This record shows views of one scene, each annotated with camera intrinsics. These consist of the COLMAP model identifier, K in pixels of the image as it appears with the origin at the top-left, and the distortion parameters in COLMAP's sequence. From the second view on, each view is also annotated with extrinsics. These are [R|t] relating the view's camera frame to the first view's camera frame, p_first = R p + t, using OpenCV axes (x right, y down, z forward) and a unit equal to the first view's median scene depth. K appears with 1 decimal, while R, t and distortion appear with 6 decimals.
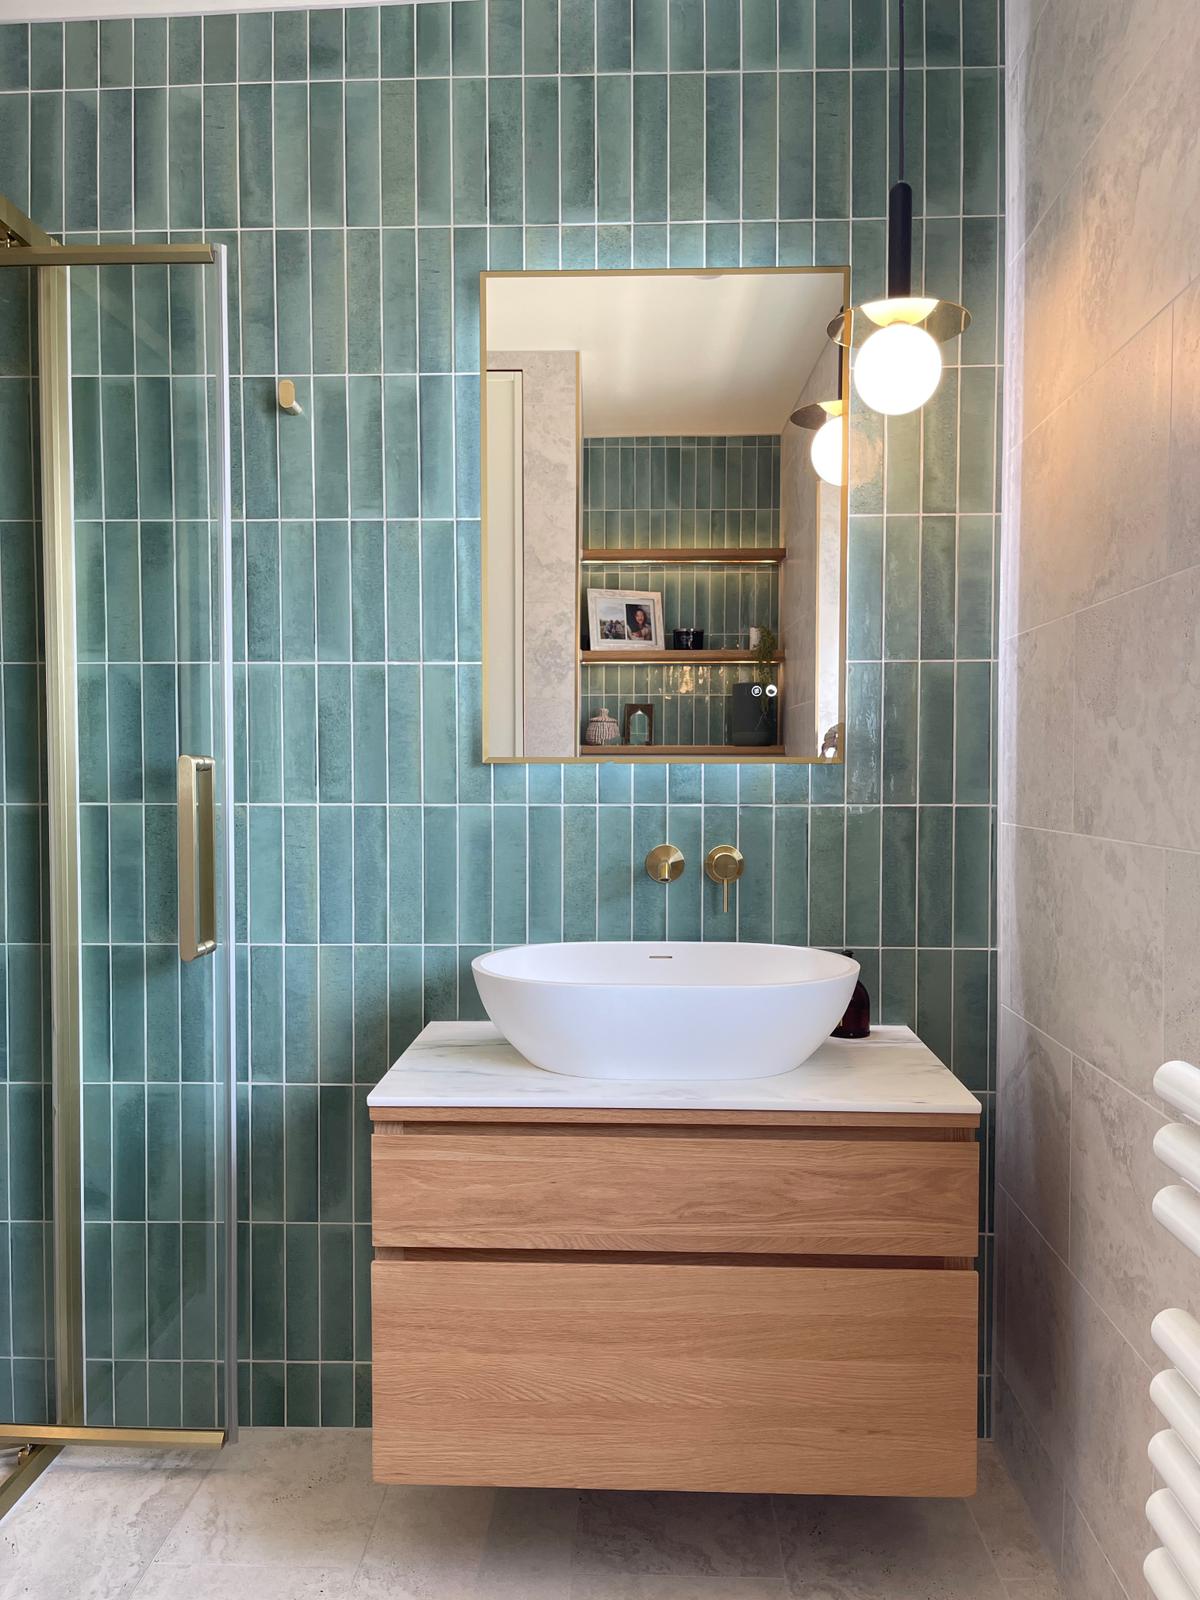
lens RADIAL K [[1233.6, 0, 610.8], [0, 1233.6, 803.3], [0, 0, 1]] dist [0.050085, -0.083622]
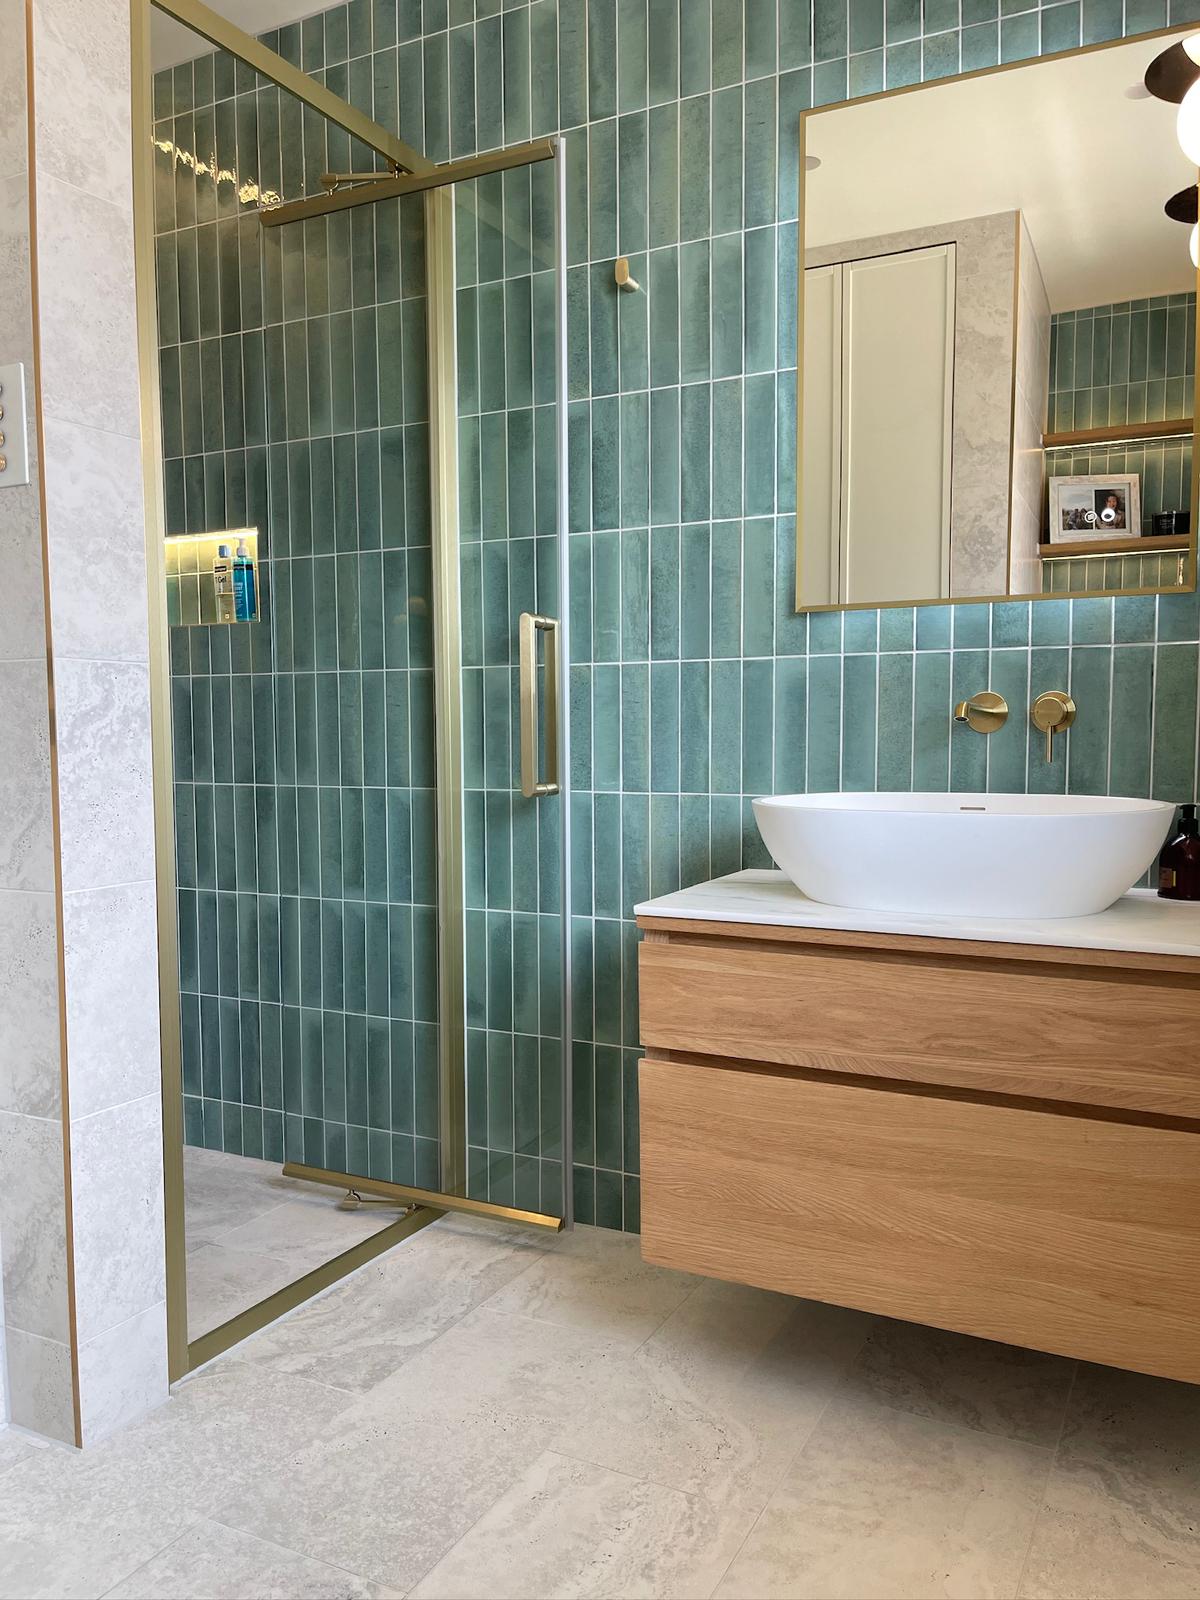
lens RADIAL K [[1233.6, 0, 599.7], [0, 1233.6, 812.0], [0, 0, 1]] dist [0.050085, -0.083622]
pose [[0.901636, 0.022752, -0.431898, 0.188334], [-0.004751, 0.999076, 0.042711, 0.086094], [0.432470, -0.036458, 0.900911, 0.017184]]
